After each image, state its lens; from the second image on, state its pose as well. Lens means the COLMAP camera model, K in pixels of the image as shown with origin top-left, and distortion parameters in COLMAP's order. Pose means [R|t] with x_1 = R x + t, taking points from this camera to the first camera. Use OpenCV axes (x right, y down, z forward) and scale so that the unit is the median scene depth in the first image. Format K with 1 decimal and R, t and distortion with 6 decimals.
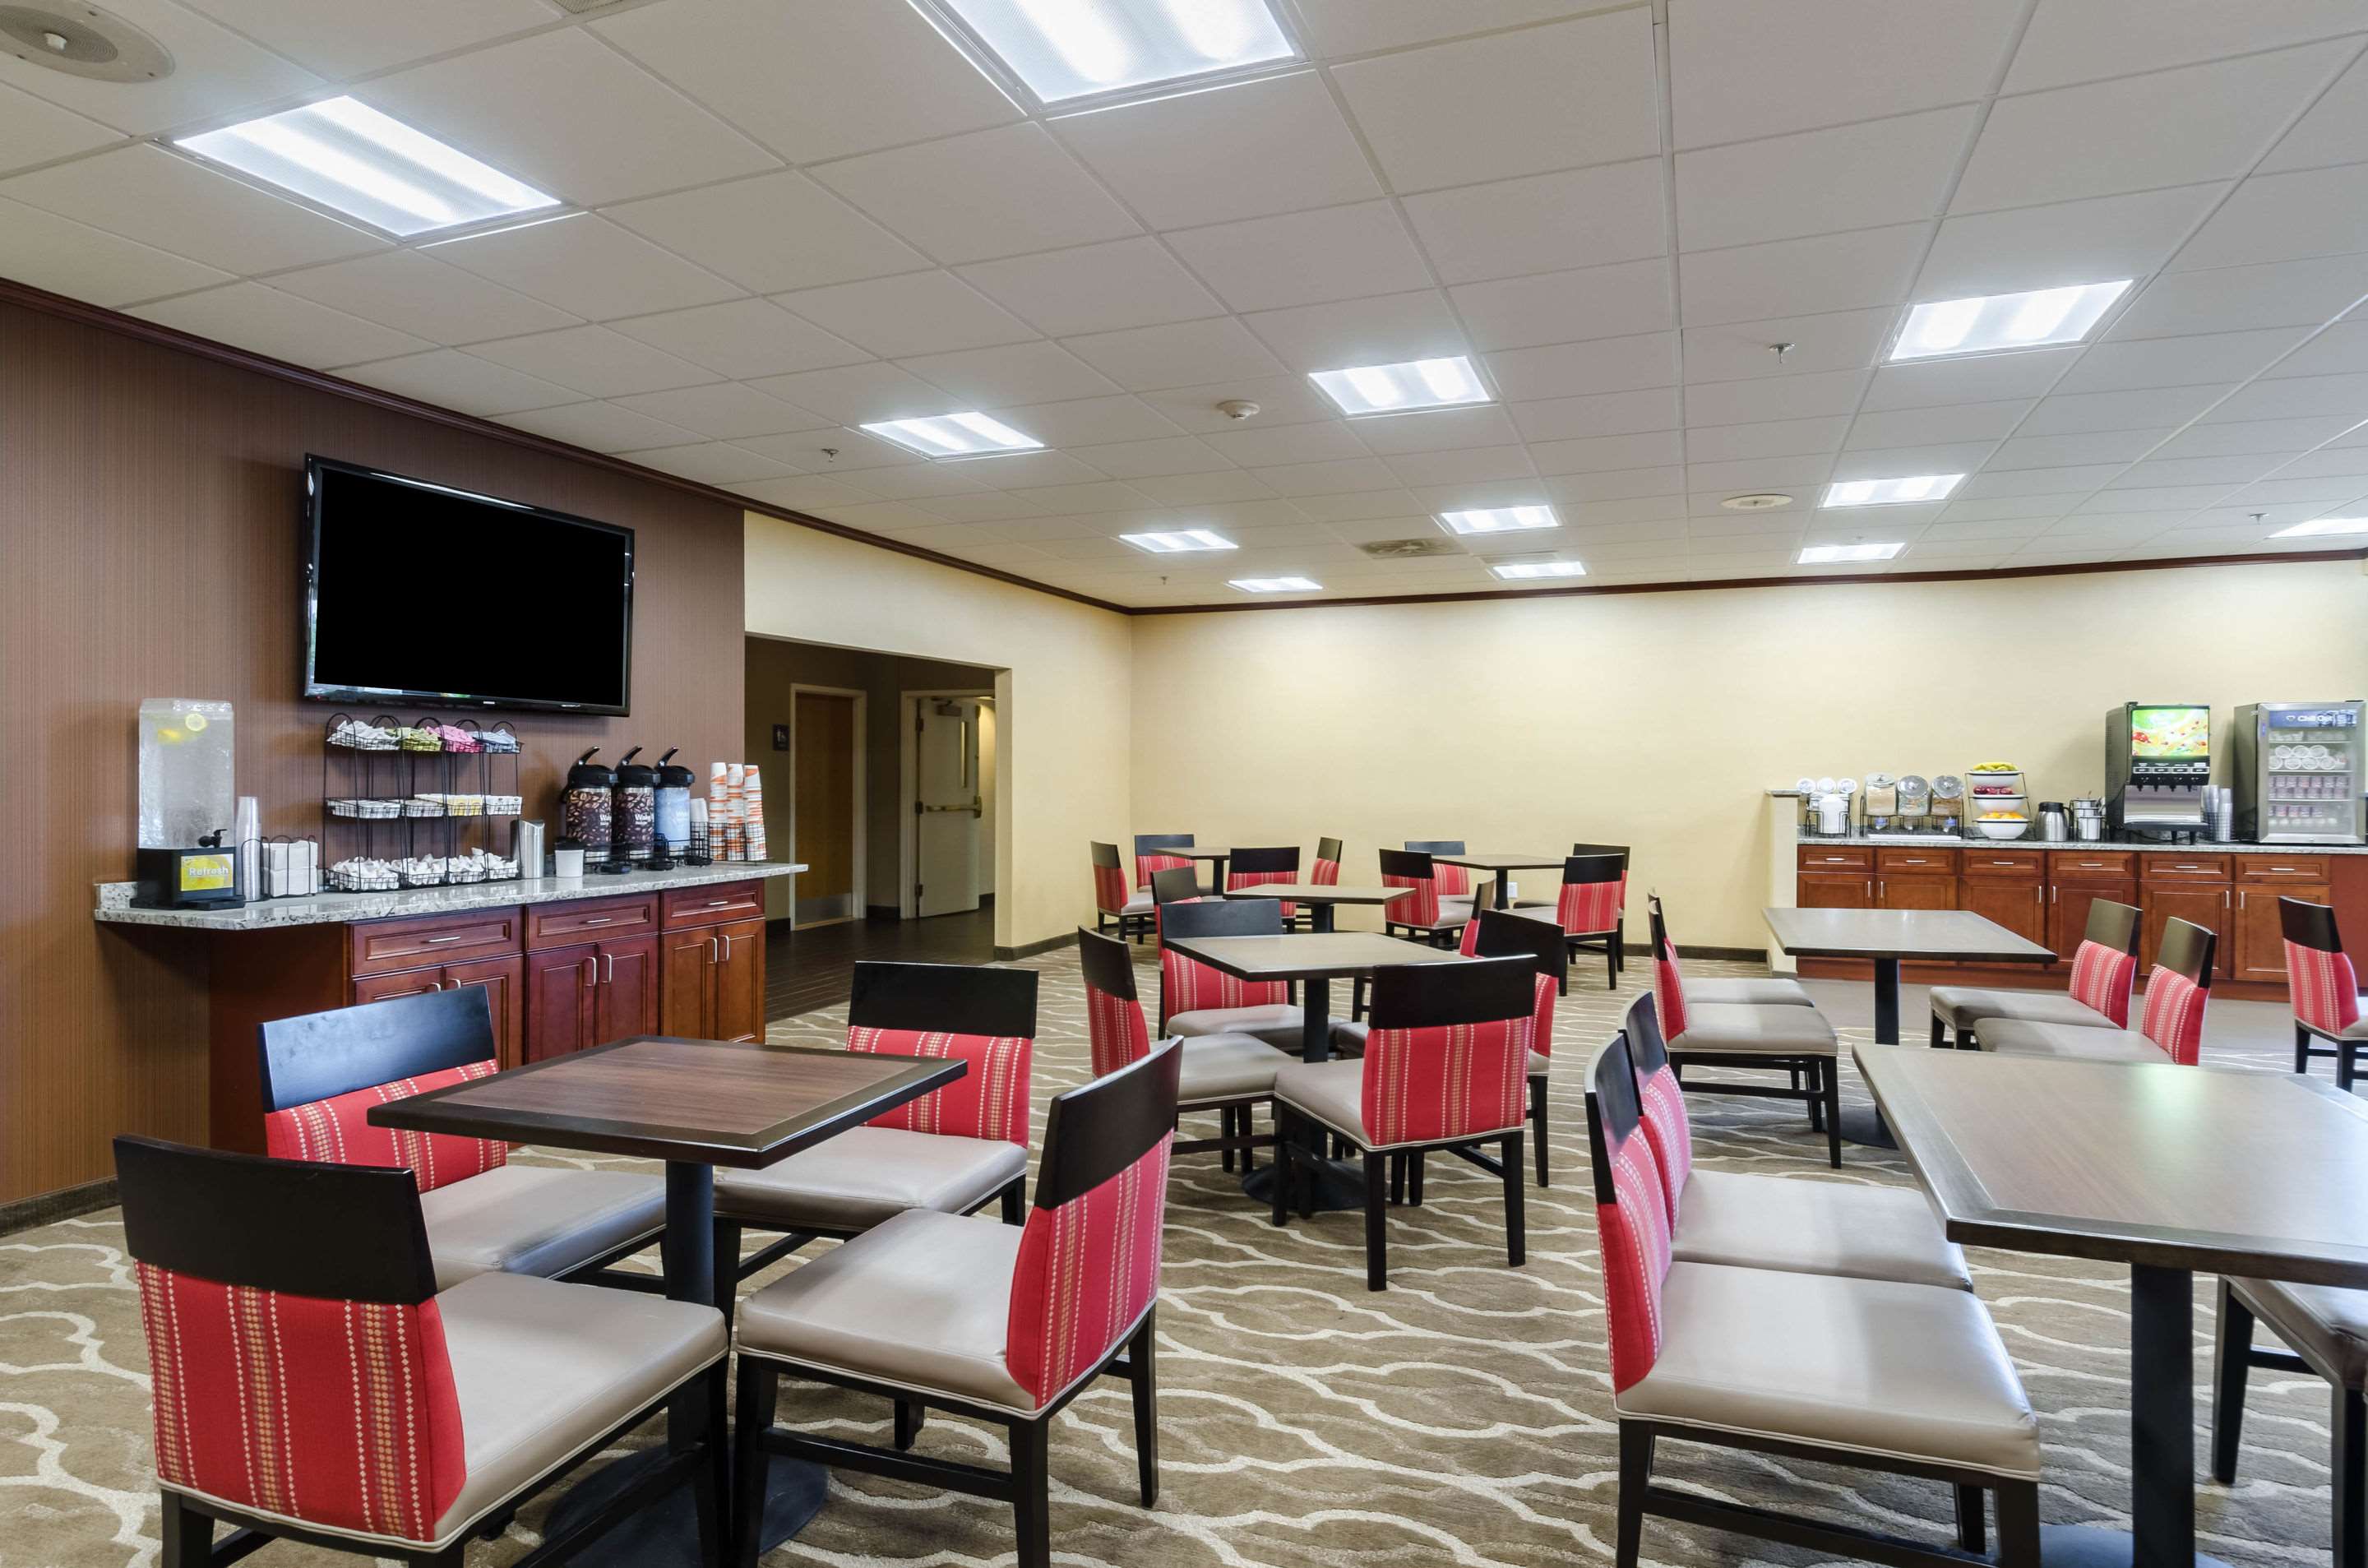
lens RADIAL K [[1332.4, 0, 1184.0], [0, 1332.4, 784.0], [0, 0, 1]] dist [0.003023, 0.001182]
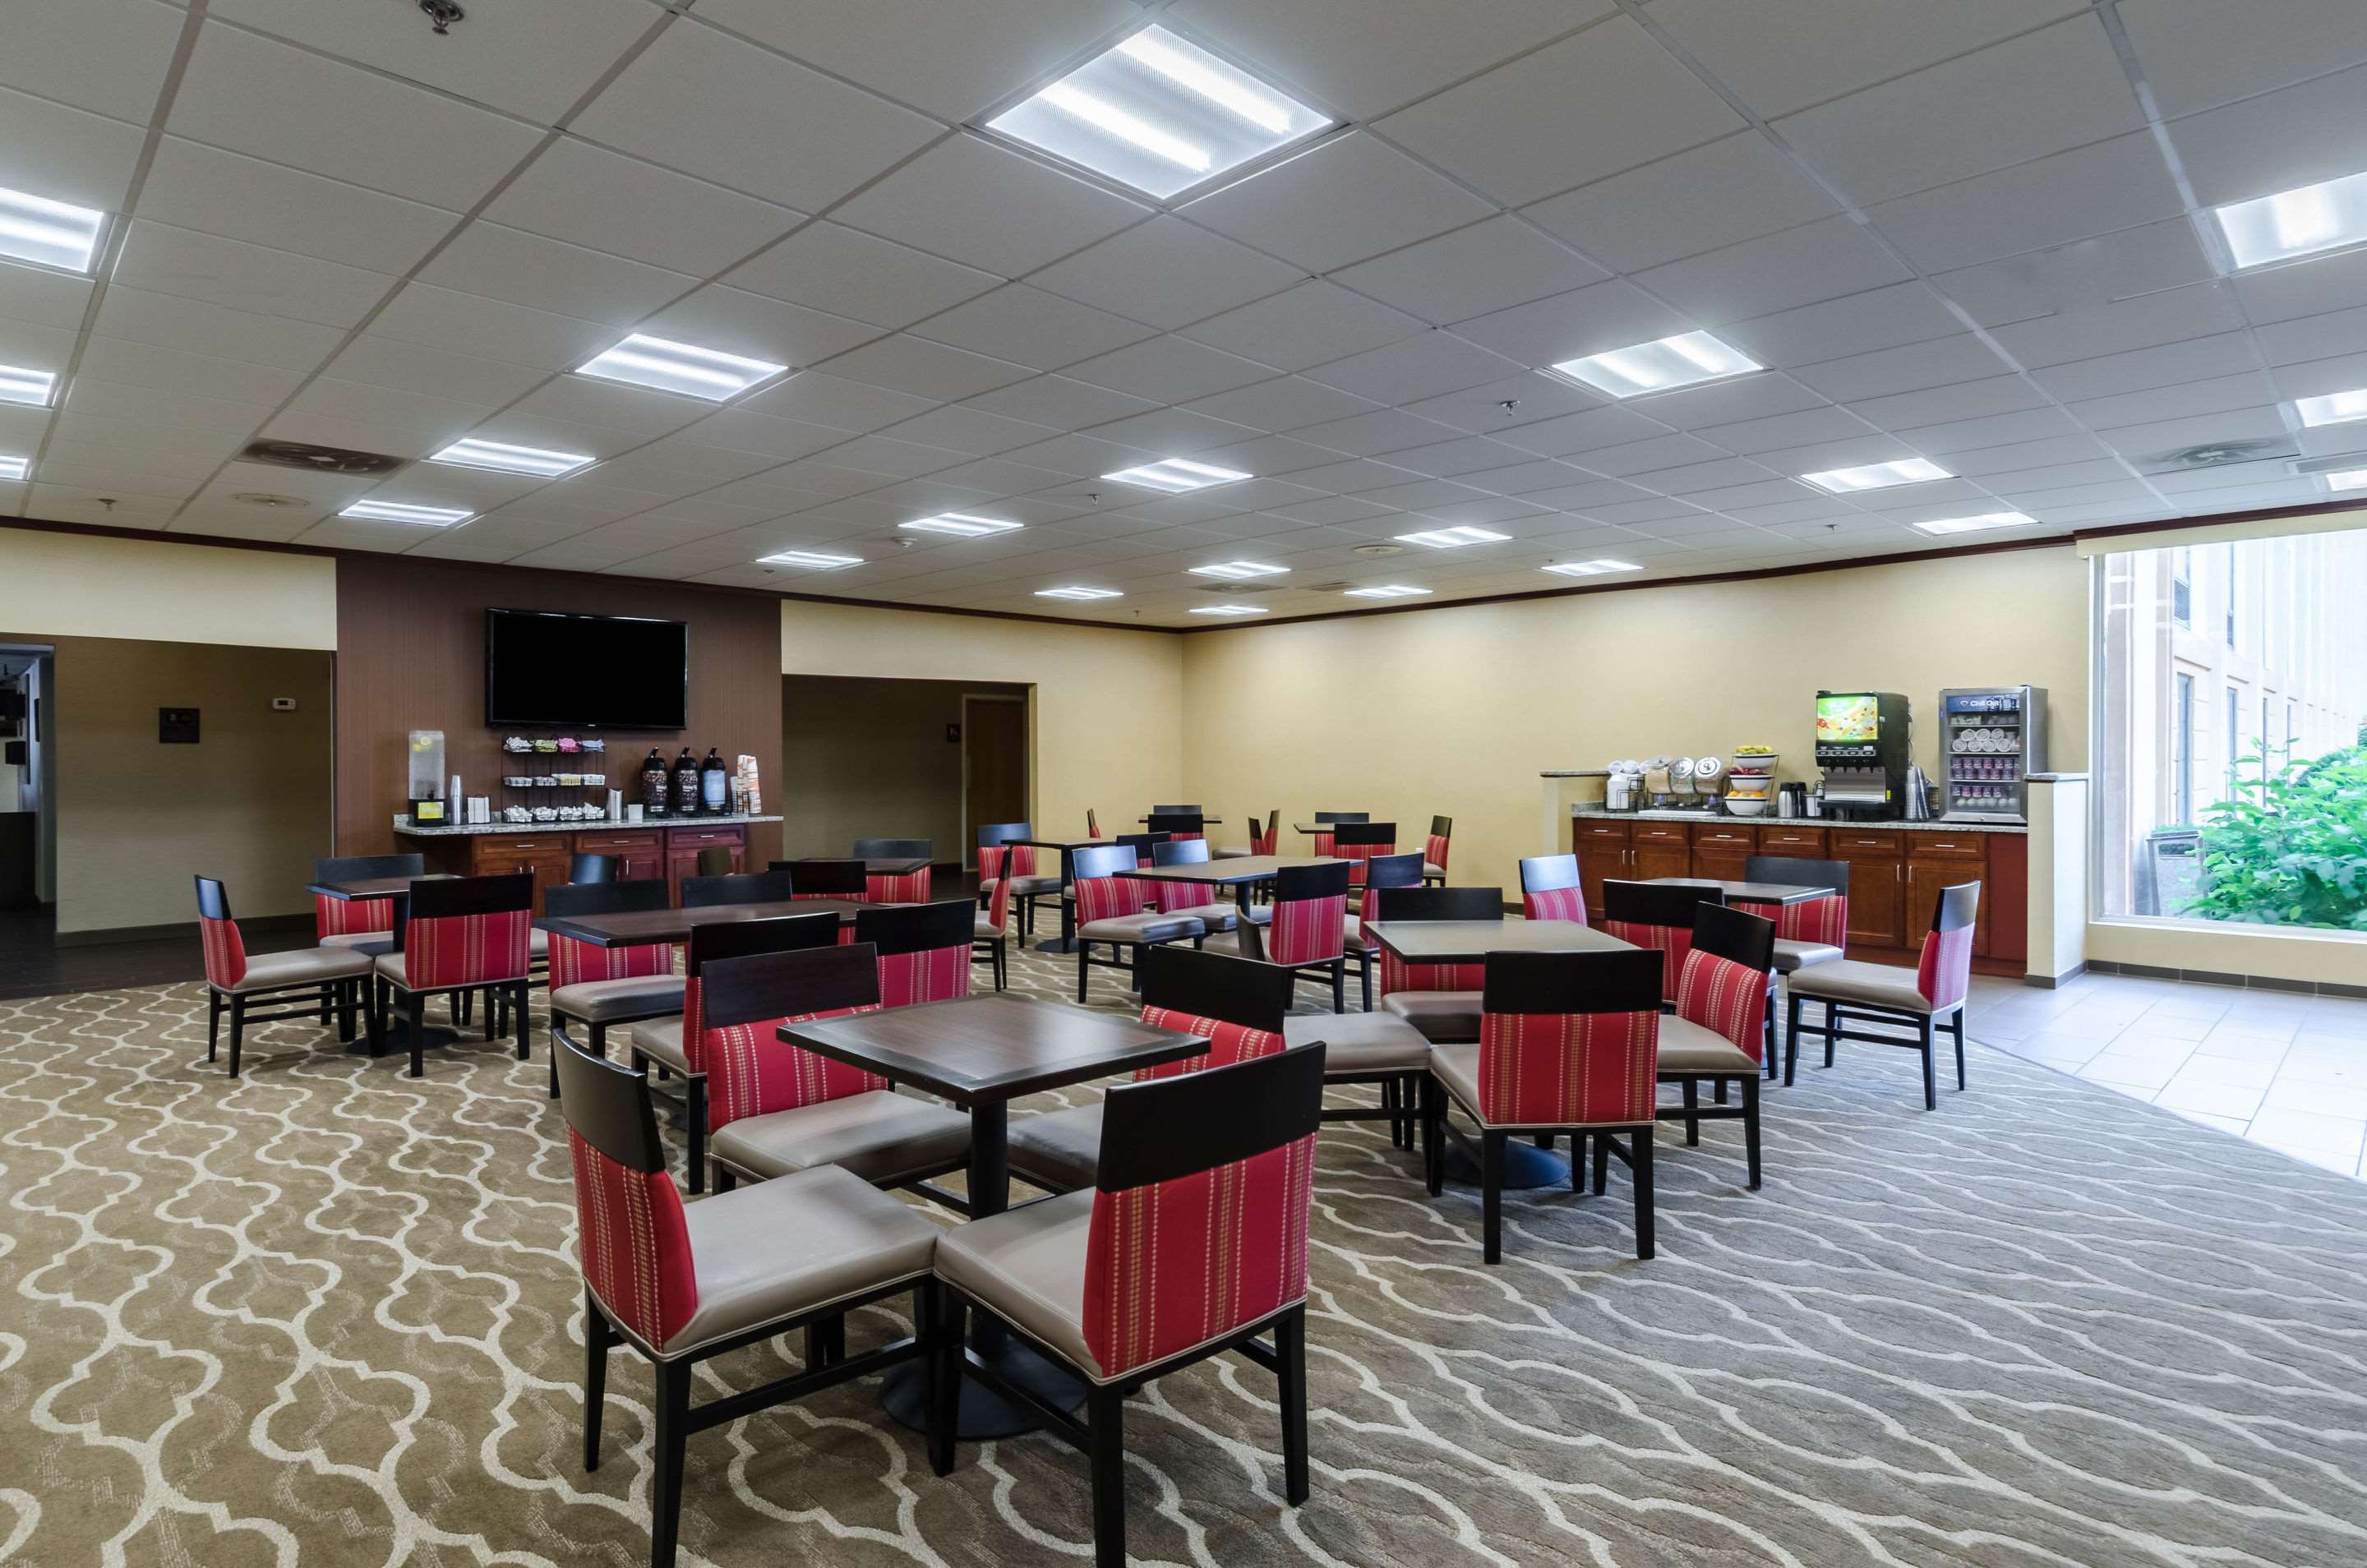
lens RADIAL K [[1406.2, 0, 1178.6], [0, 1406.2, 765.2], [0, 0, 1]] dist [0.029216, -0.000411]
pose [[0.892574, -0.001915, -0.450896, 0.807732], [0.002762, 0.999995, 0.001221, -0.003583], [0.450892, -0.002335, 0.892576, -0.292320]]
